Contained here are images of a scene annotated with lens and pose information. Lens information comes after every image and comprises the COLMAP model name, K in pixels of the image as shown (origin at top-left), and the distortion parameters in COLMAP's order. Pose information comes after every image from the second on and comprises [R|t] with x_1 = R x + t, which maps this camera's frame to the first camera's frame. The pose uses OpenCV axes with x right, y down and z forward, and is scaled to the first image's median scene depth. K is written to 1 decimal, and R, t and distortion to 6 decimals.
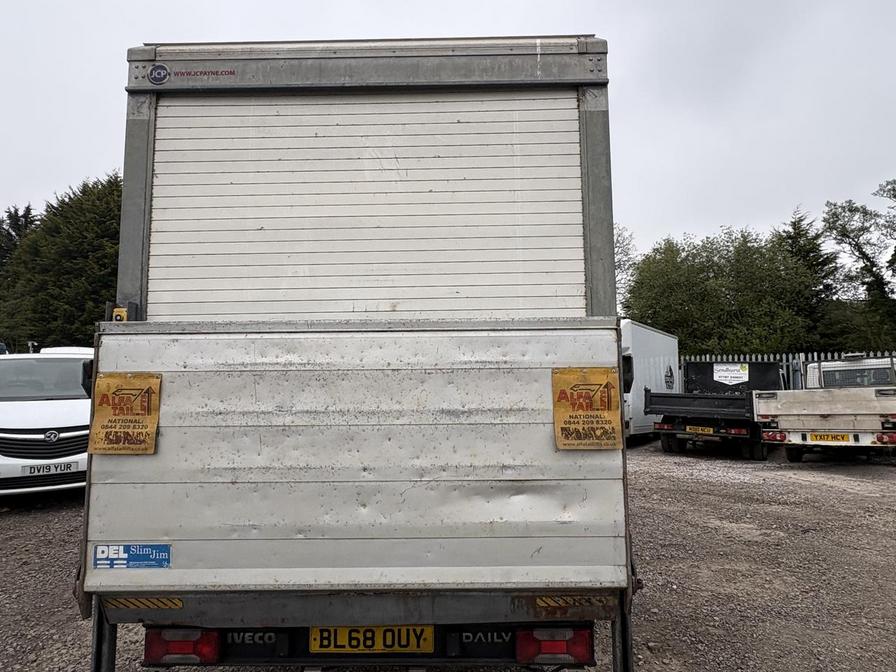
lens RADIAL K [[558.9, 0, 448.5], [0, 558.9, 330.3], [0, 0, 1]] dist [-0.000968, 0.003311]
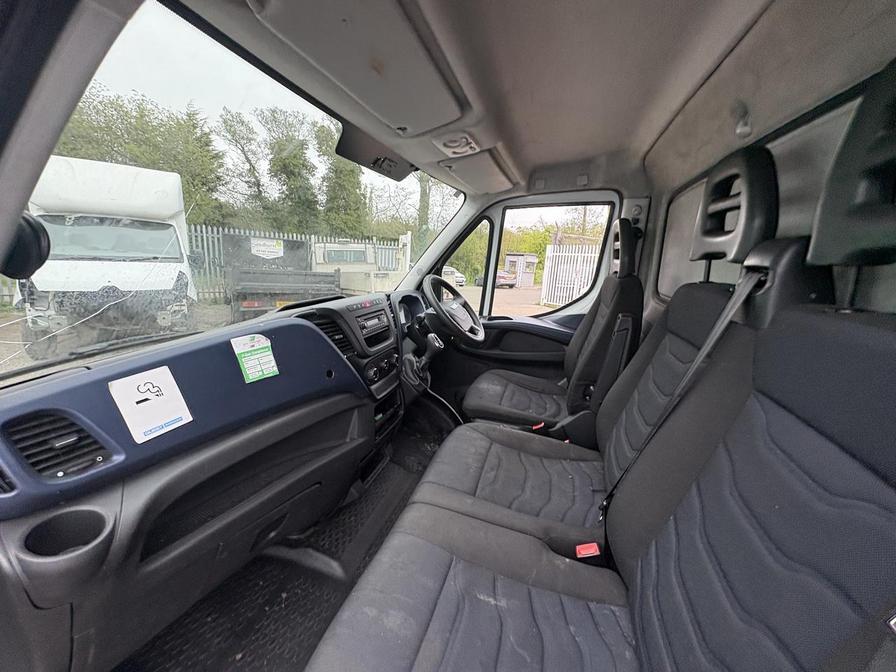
lens RADIAL K [[356.0, 0, 448.2], [0, 356.0, 337.9], [0, 0, 1]] dist [-0.000899, 0.000224]
pose [[0.273087, -0.188507, 0.943339, -0.551653], [-0.140915, 0.962196, 0.233069, 0.189834], [-0.951613, -0.196579, 0.236199, 2.597415]]
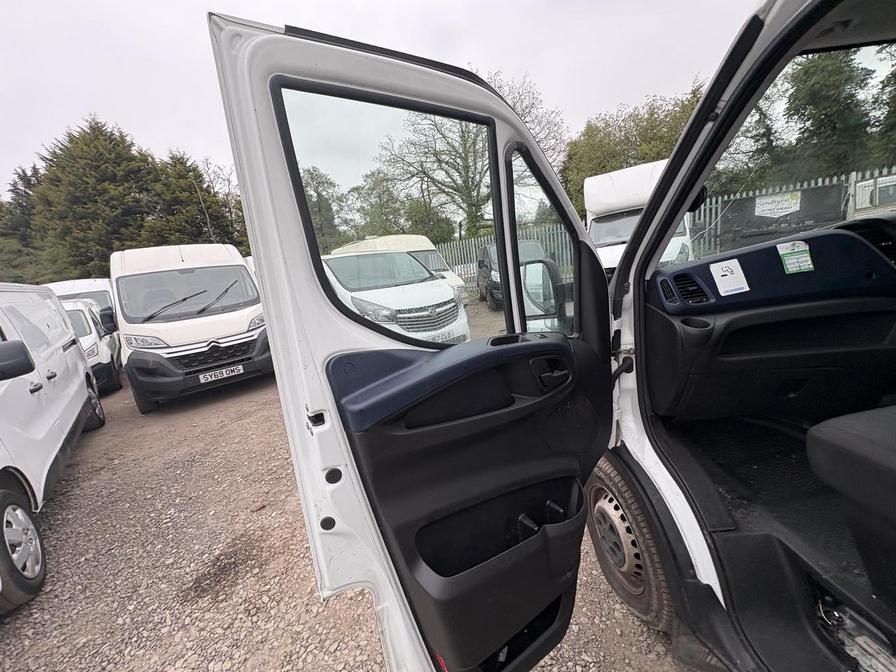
lens RADIAL K [[356.0, 0, 447.4], [0, 356.0, 338.7], [0, 0, 1]] dist [-0.000899, 0.000224]
pose [[0.983113, -0.162644, 0.083879, -0.806883], [0.130968, 0.945458, 0.298256, 0.211668], [-0.127814, -0.282234, 0.950793, 2.419040]]
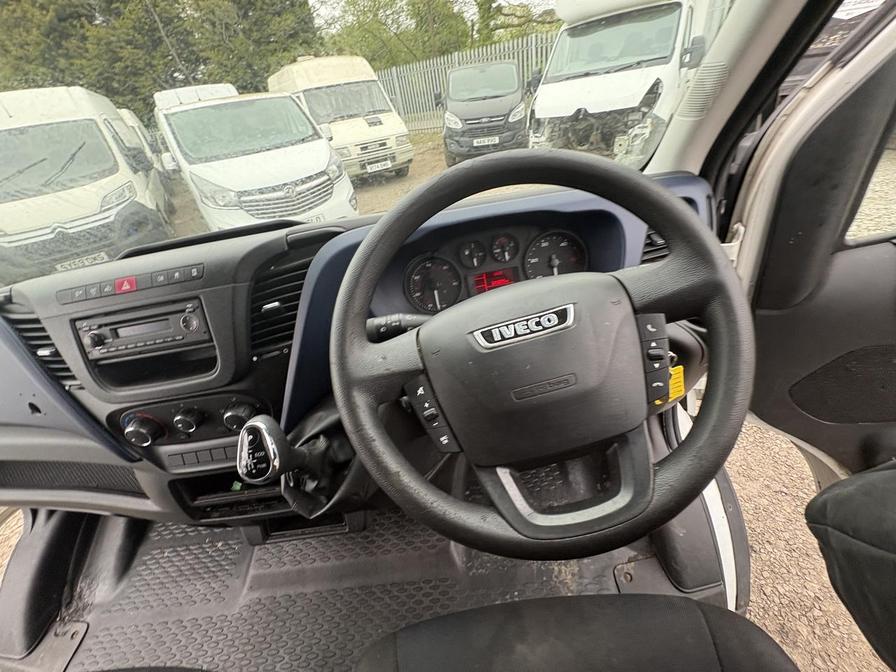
lens RADIAL K [[356.0, 0, 450.9], [0, 356.0, 336.8], [0, 0, 1]] dist [-0.000899, 0.000224]
pose [[0.986834, -0.152519, -0.053827, 0.068840], [0.150649, 0.745667, 0.649066, 0.195364], [-0.058858, -0.648629, 0.758826, 2.645309]]
